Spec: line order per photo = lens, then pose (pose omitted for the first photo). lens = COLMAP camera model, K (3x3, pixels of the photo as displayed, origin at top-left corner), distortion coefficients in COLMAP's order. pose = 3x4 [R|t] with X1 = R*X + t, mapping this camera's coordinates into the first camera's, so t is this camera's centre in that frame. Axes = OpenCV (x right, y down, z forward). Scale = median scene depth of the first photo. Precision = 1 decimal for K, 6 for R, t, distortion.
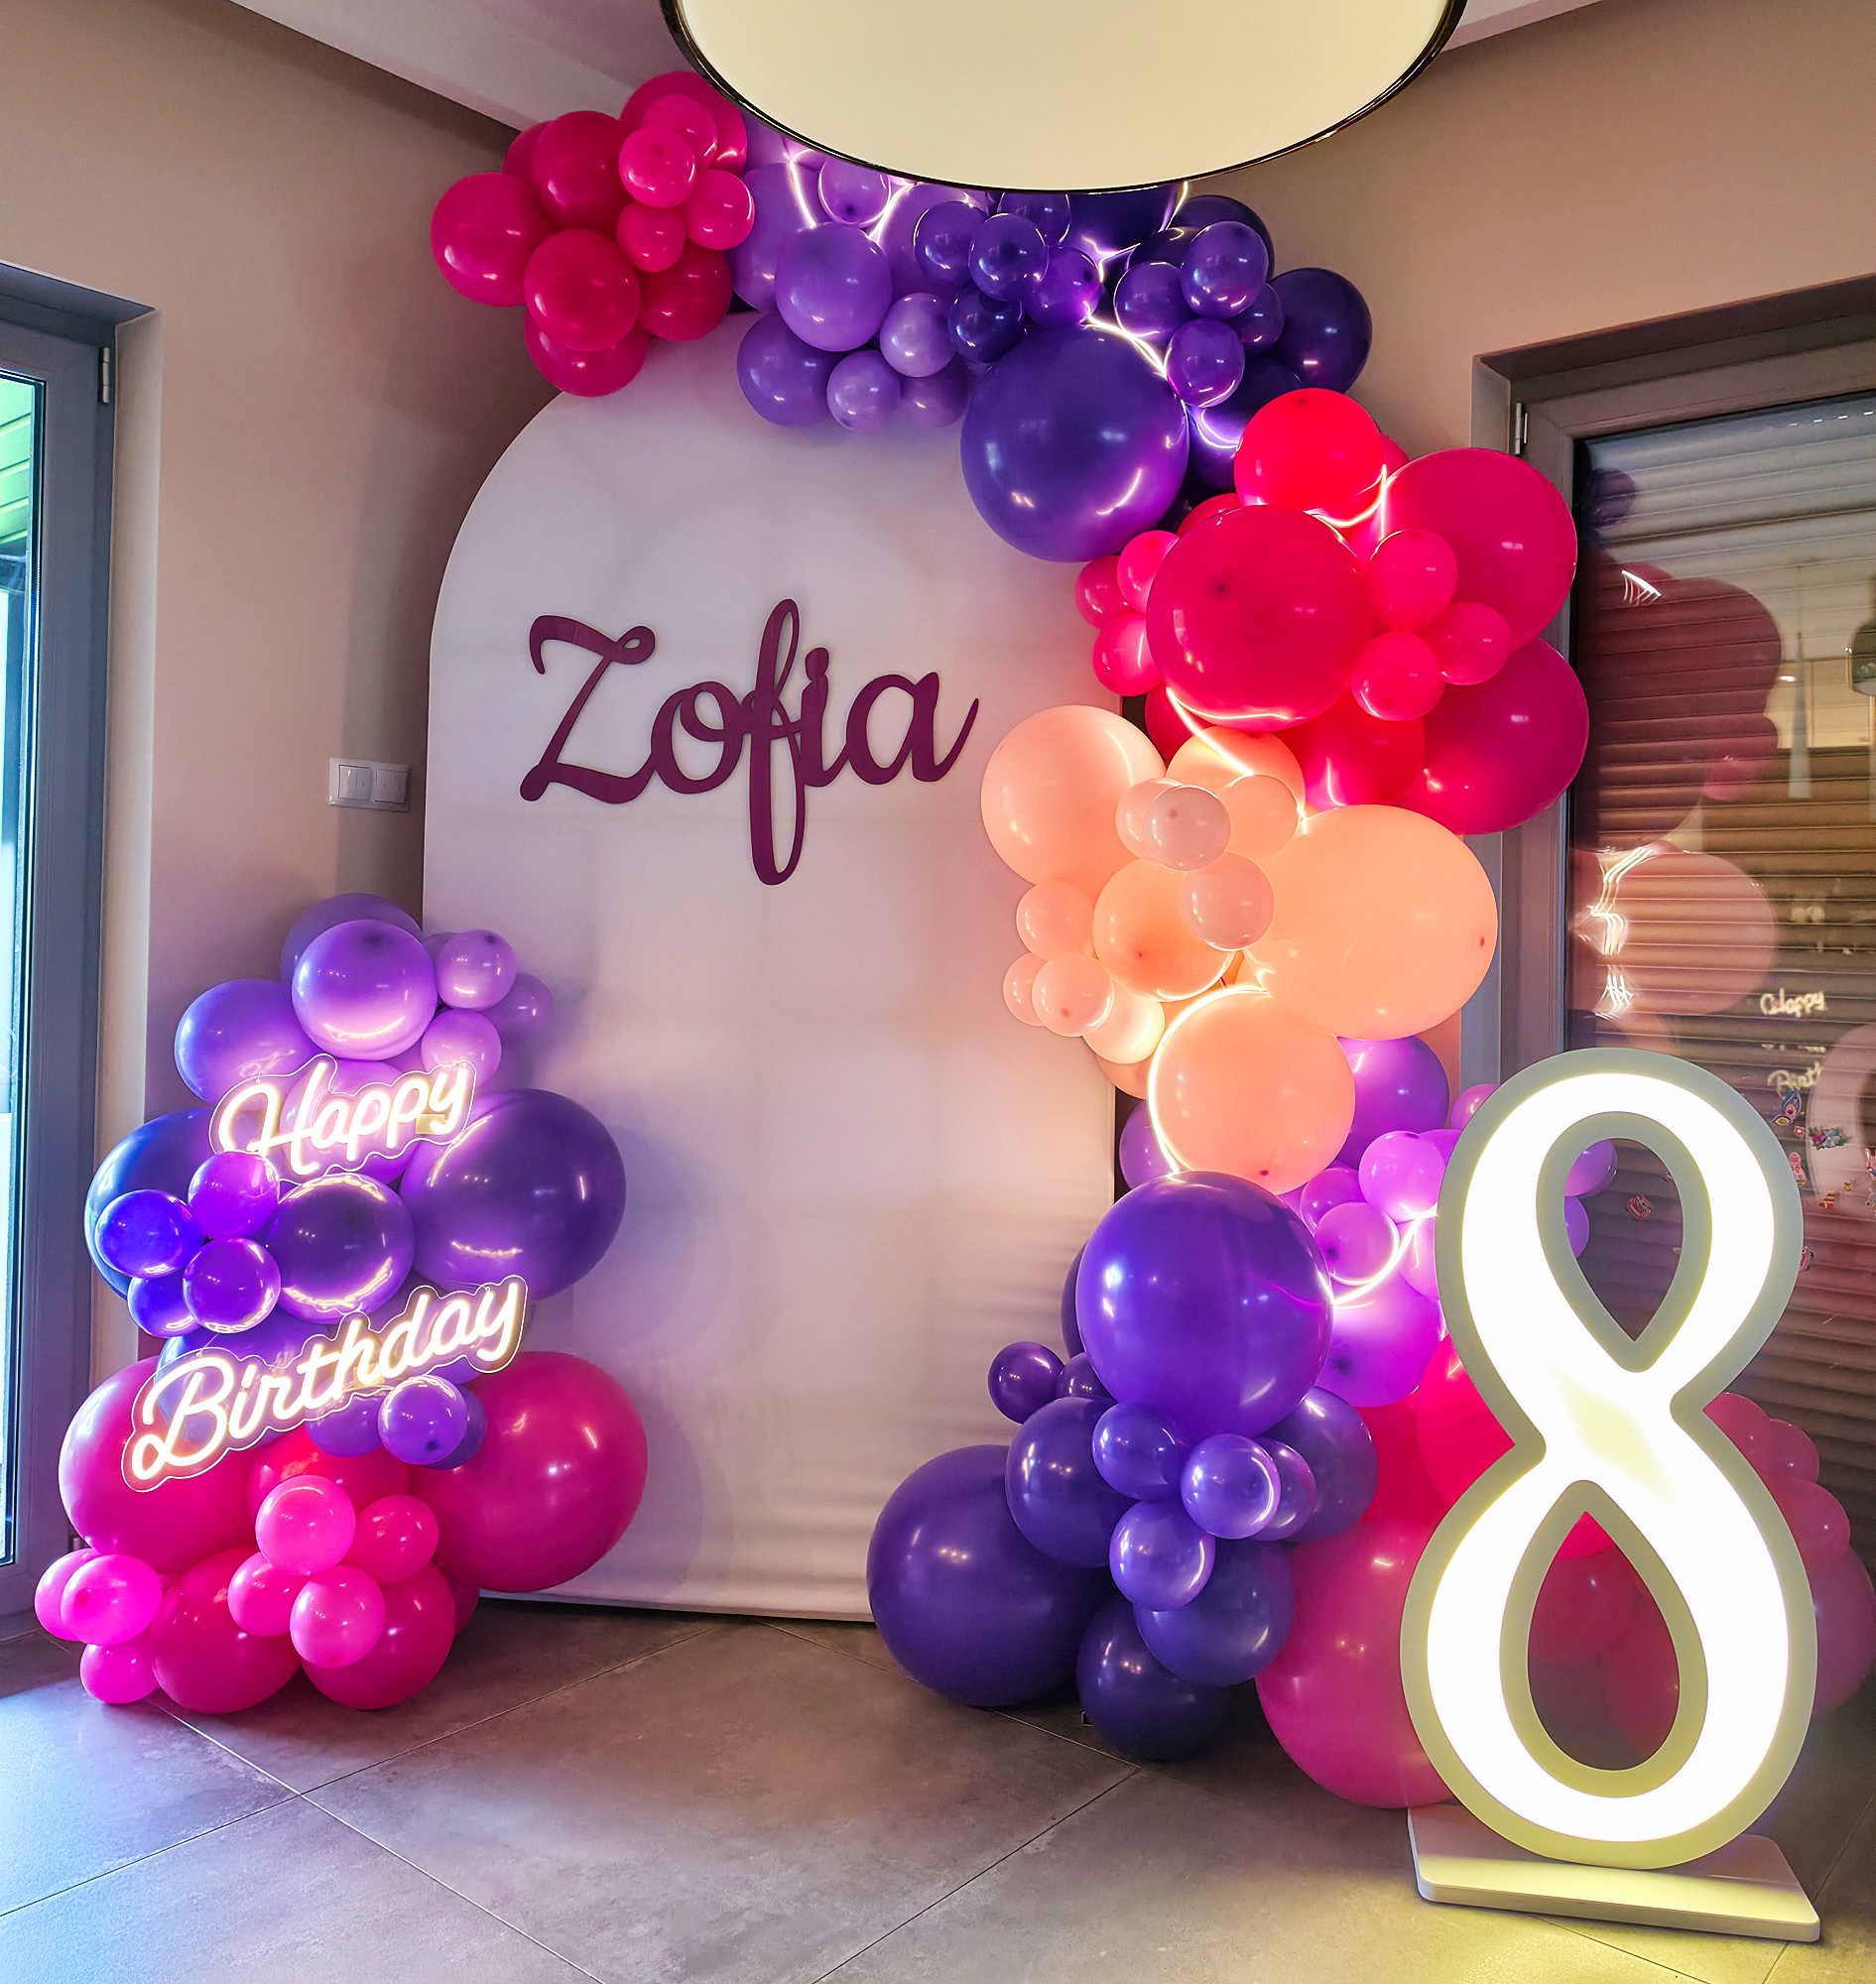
lens RADIAL K [[1749.5, 0, 947.9], [0, 1749.5, 893.6], [0, 0, 1]] dist [0.105137, -0.172265]
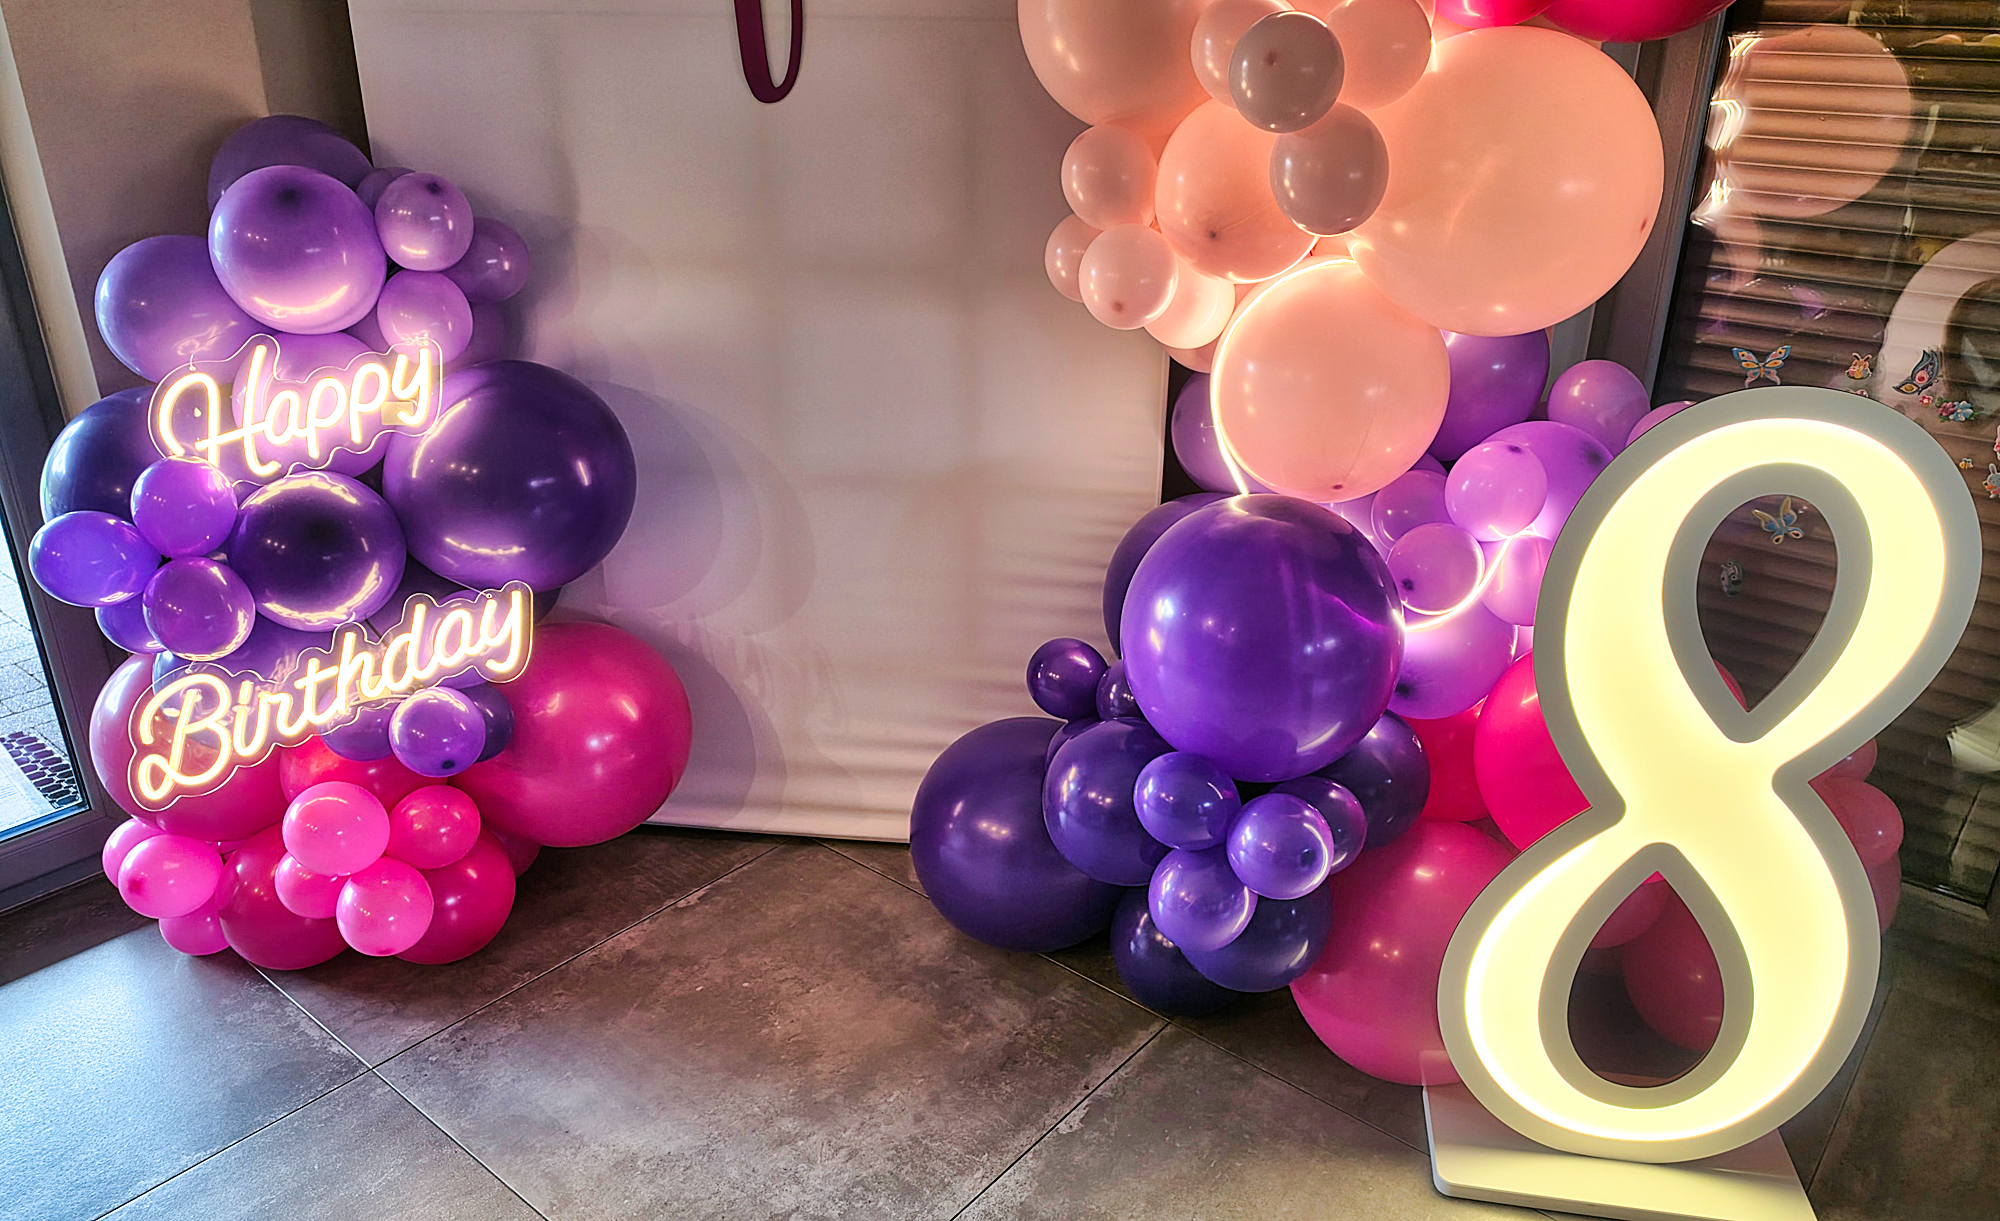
lens RADIAL K [[1445.2, 0, 1002.4], [0, 1445.2, 660.4], [0, 0, 1]] dist [0.096867, -0.155503]
pose [[0.999963, -0.008224, -0.002414, 0.011851], [0.008456, 0.900649, 0.434465, -0.076980], [-0.001399, -0.434470, 0.900685, 0.288696]]
